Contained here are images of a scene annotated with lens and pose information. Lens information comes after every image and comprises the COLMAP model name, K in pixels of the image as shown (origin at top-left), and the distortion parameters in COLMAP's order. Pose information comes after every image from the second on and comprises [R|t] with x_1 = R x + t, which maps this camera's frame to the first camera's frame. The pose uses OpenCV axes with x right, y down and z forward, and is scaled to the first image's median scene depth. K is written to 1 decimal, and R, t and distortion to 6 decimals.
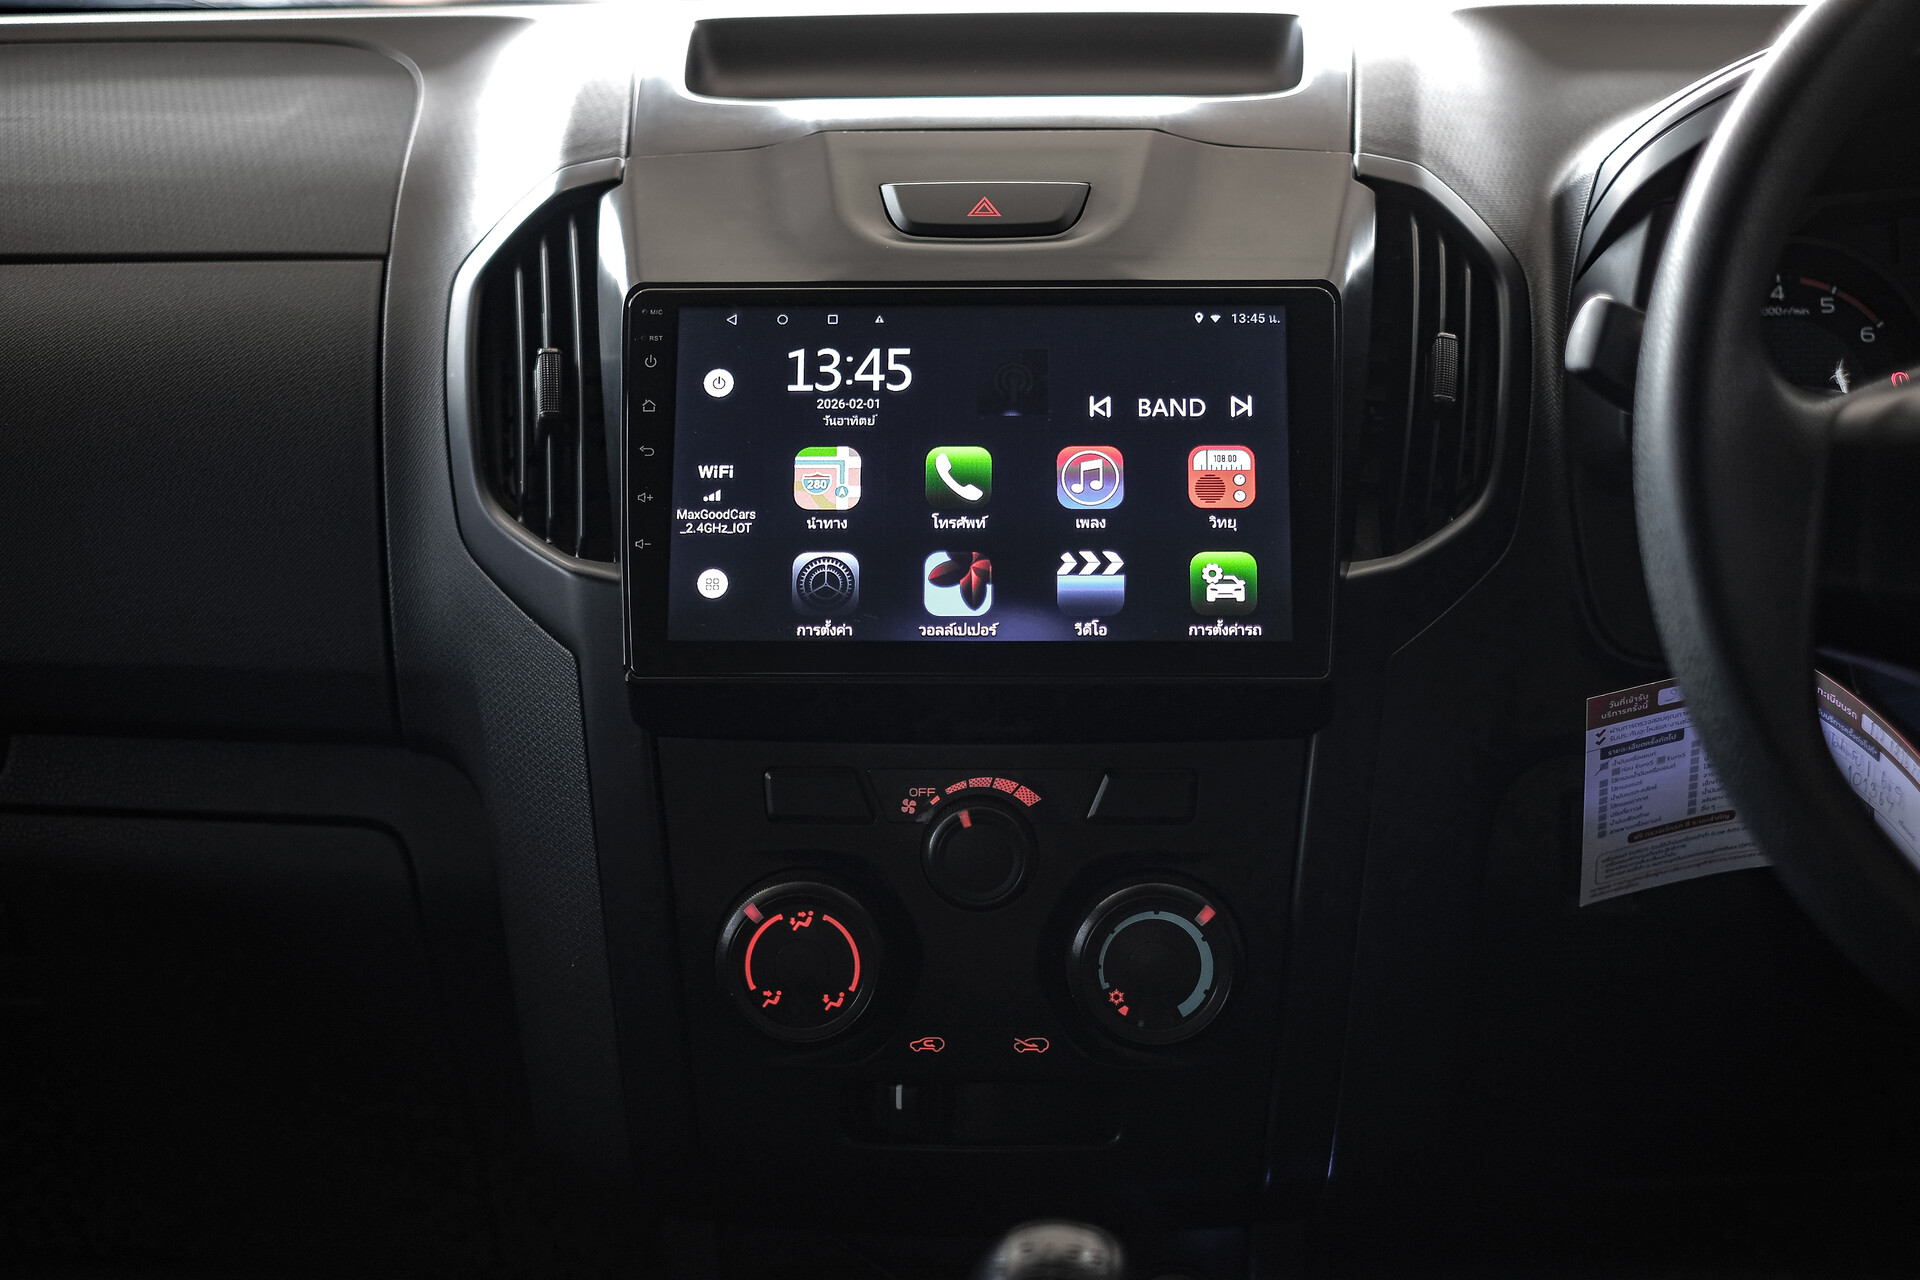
lens RADIAL K [[3015.2, 0, 960.0], [0, 3015.2, 640.0], [0, 0, 1]] dist [-0.092555, 0.451957]
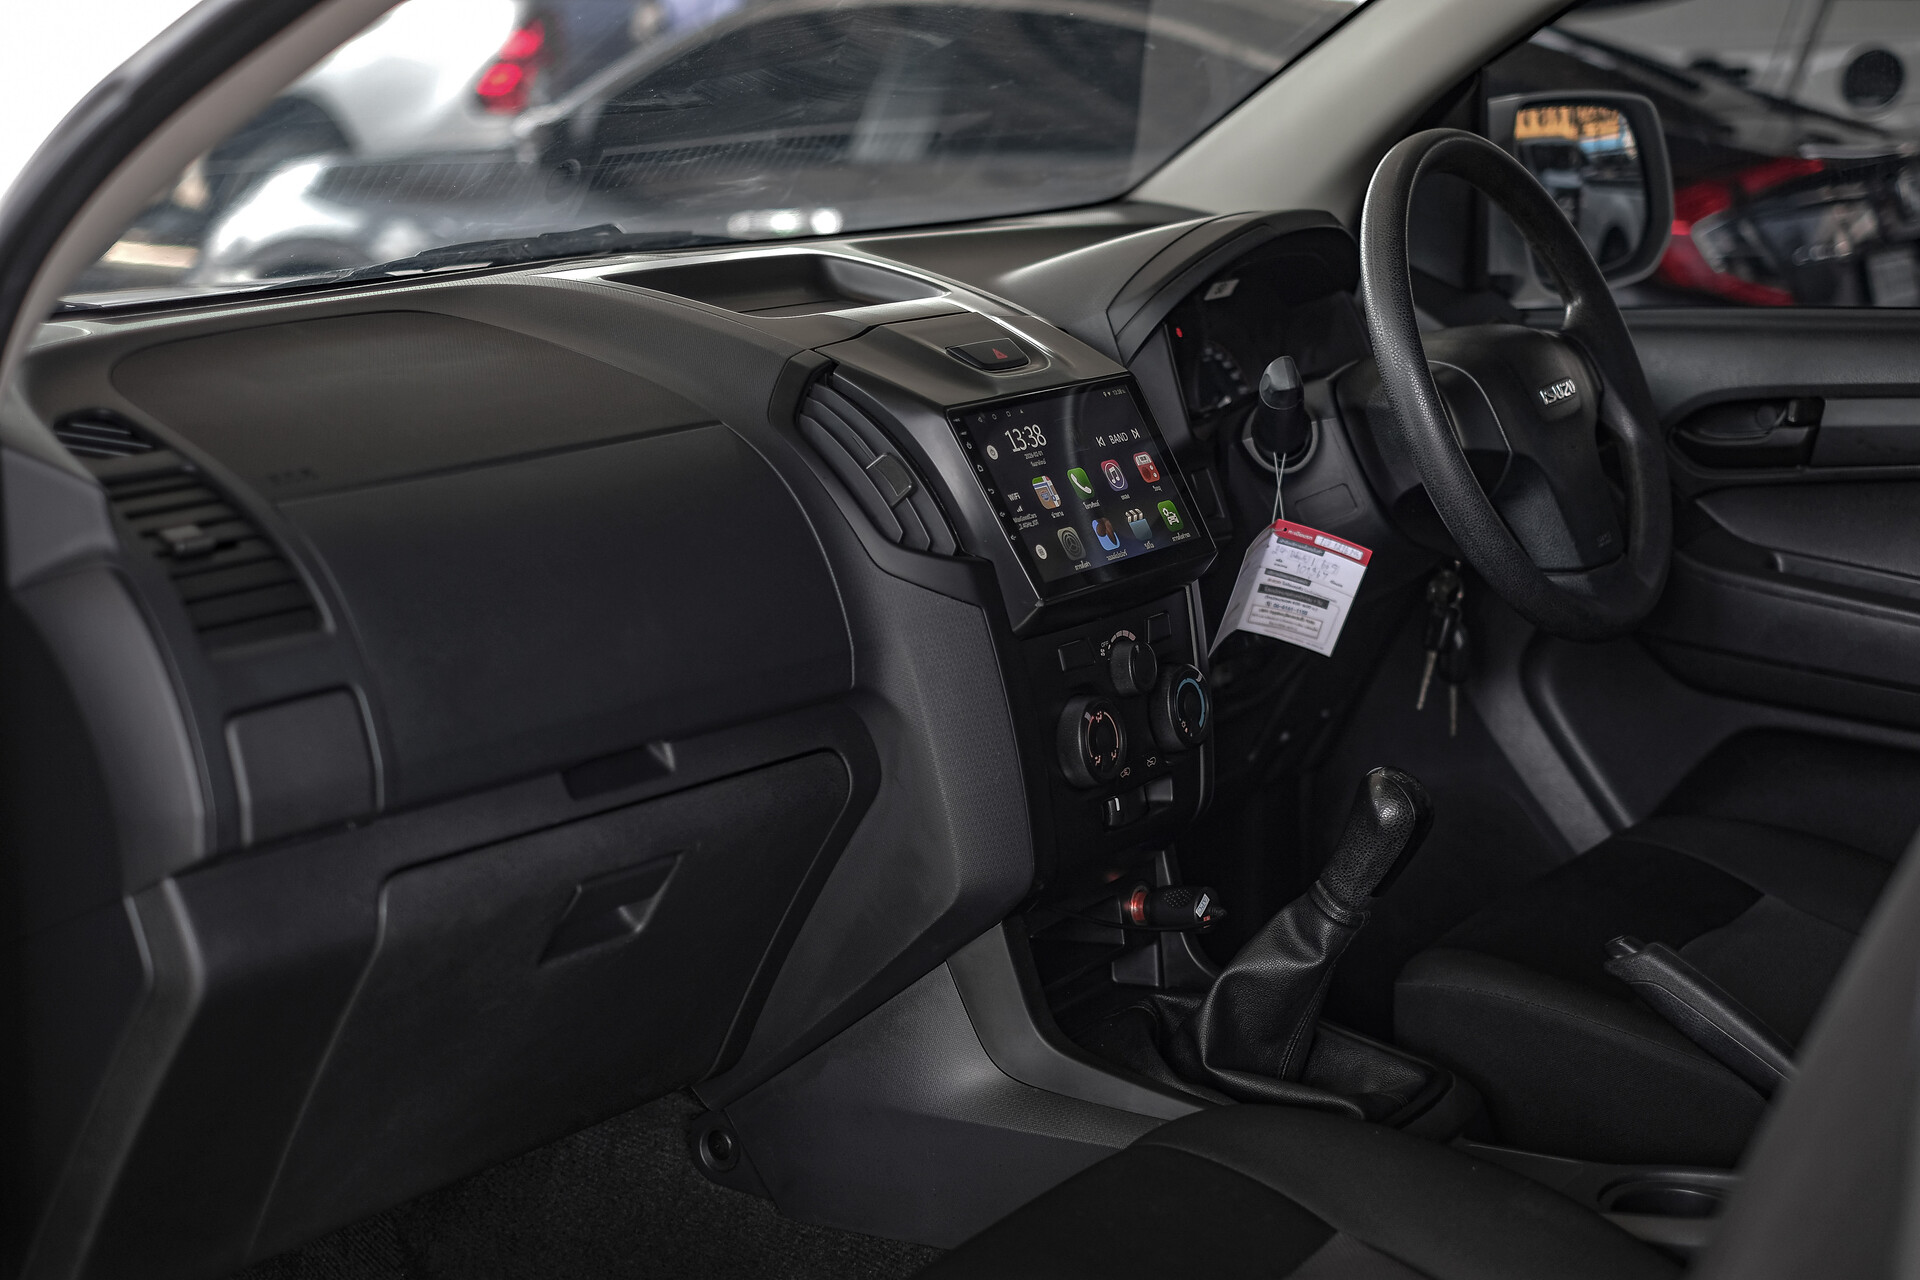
lens RADIAL K [[3015.2, 0, 960.0], [0, 3015.2, 640.0], [0, 0, 1]] dist [-0.092555, 0.451957]
pose [[0.515710, -0.163079, 0.841099, -1.703718], [0.227025, 0.972636, 0.049384, -0.069664], [-0.826137, 0.165483, 0.538621, 0.026896]]
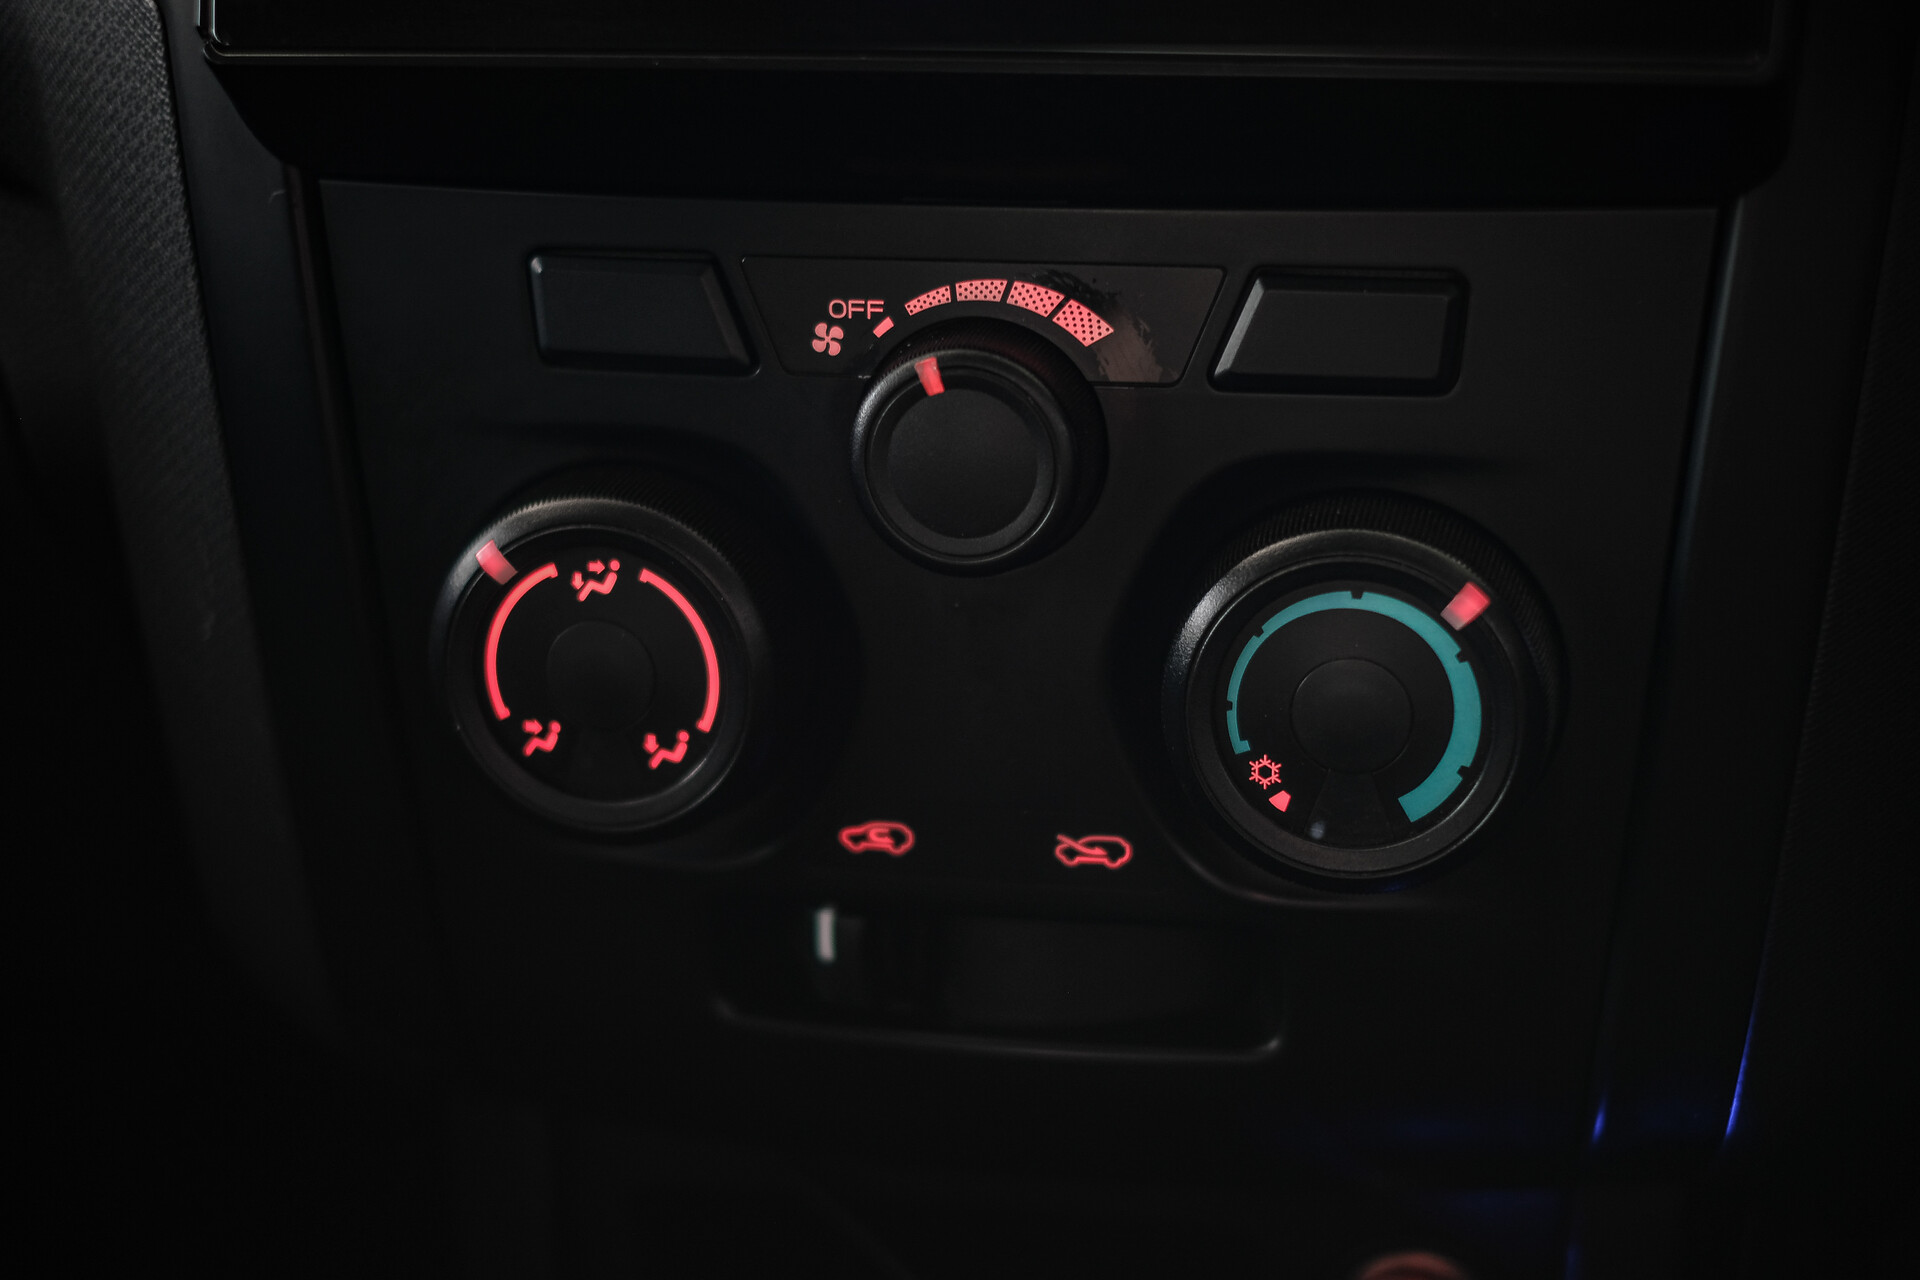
lens RADIAL K [[3015.2, 0, 960.0], [0, 3015.2, 640.0], [0, 0, 1]] dist [-0.092555, 0.451957]
pose [[0.985045, 0.040444, -0.167486, 0.081514], [-0.005354, 0.978776, 0.204864, 0.006048], [0.172217, -0.200903, 0.964354, 0.553829]]
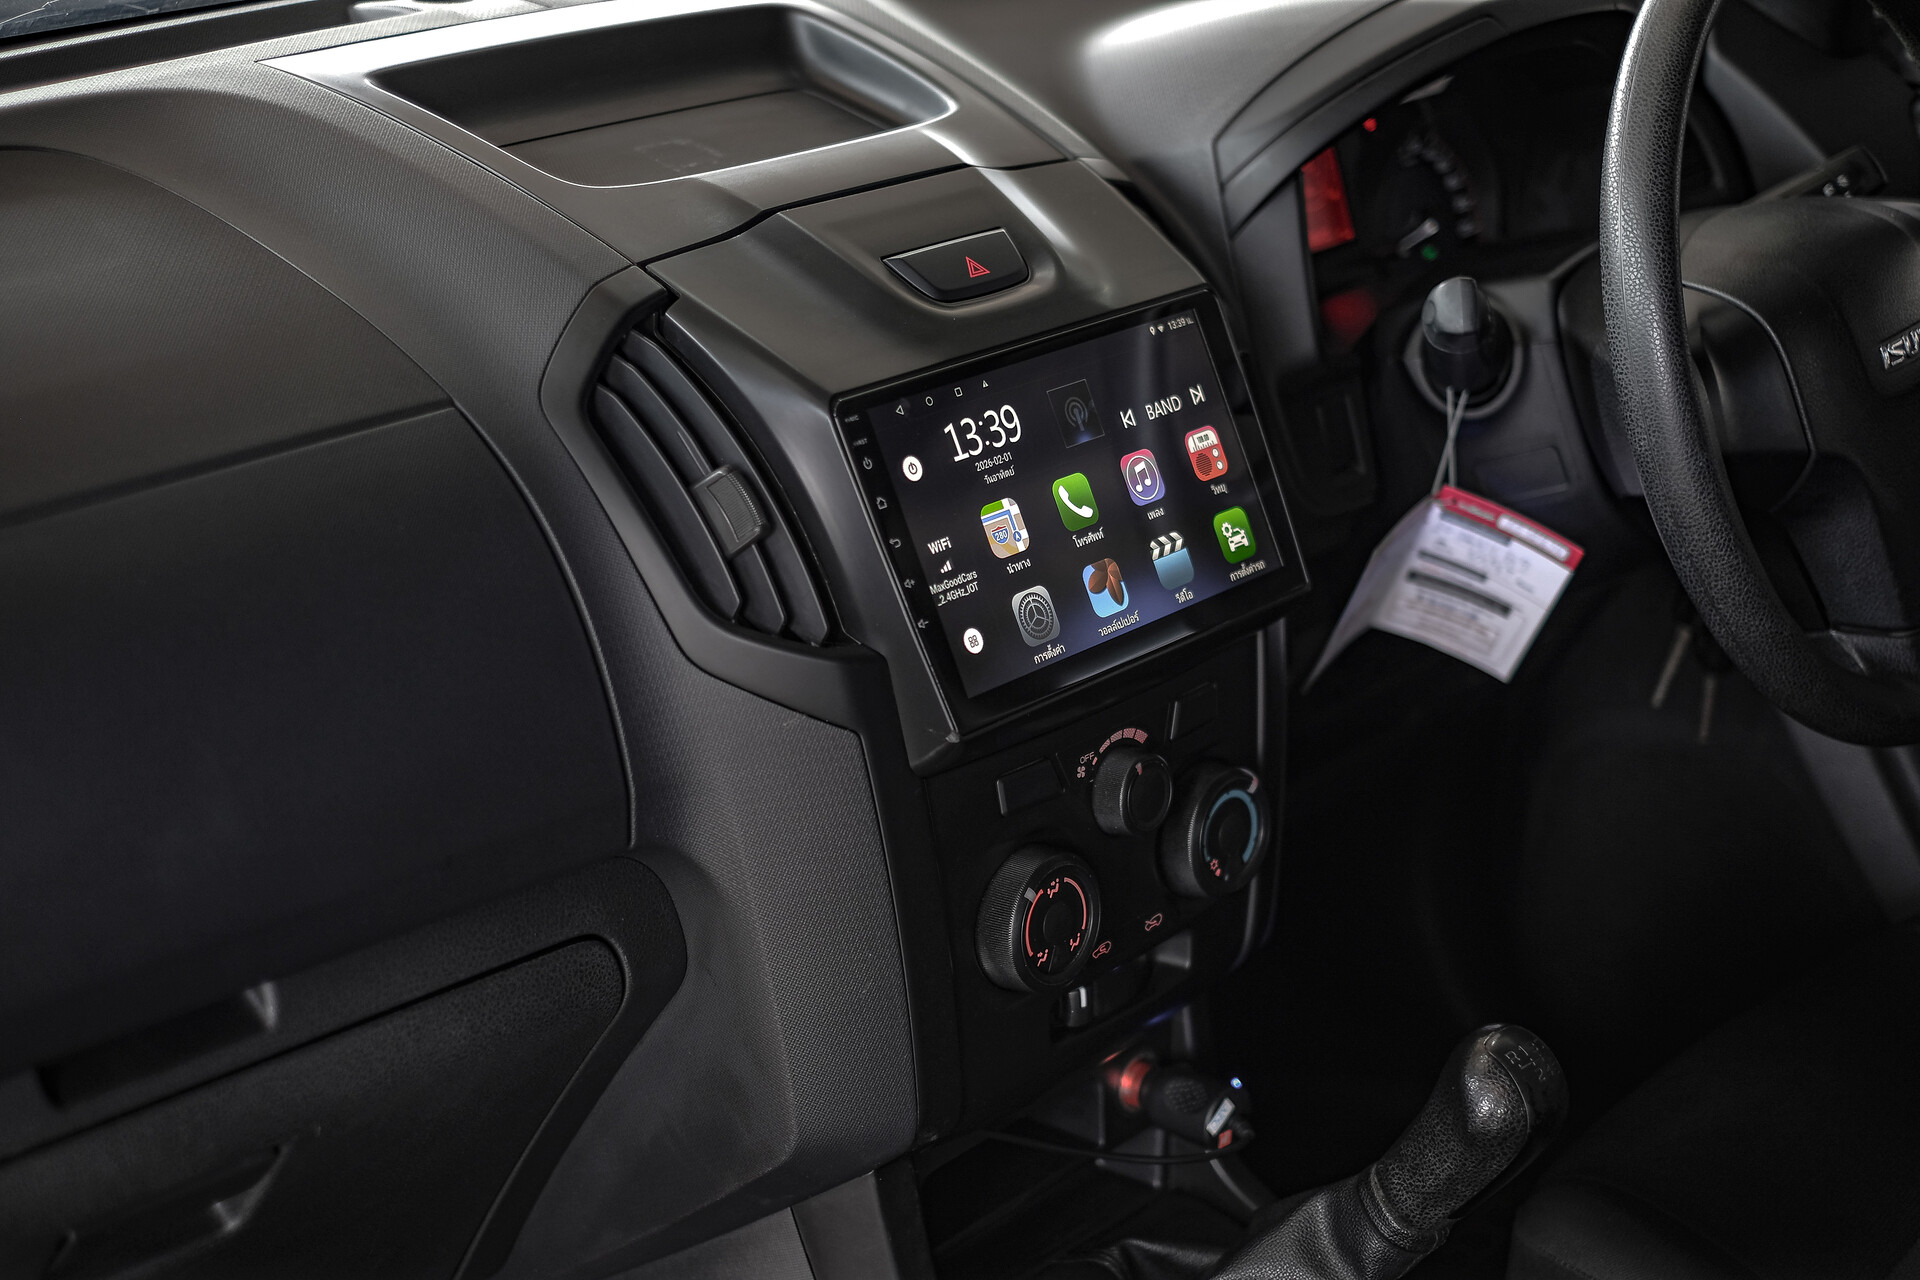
lens RADIAL K [[3015.2, 0, 960.0], [0, 3015.2, 640.0], [0, 0, 1]] dist [-0.092555, 0.451957]
pose [[0.640826, -0.267358, 0.719626, -0.918598], [0.143071, 0.962566, 0.230212, -0.286401], [-0.754237, -0.044568, 0.655088, 0.236937]]
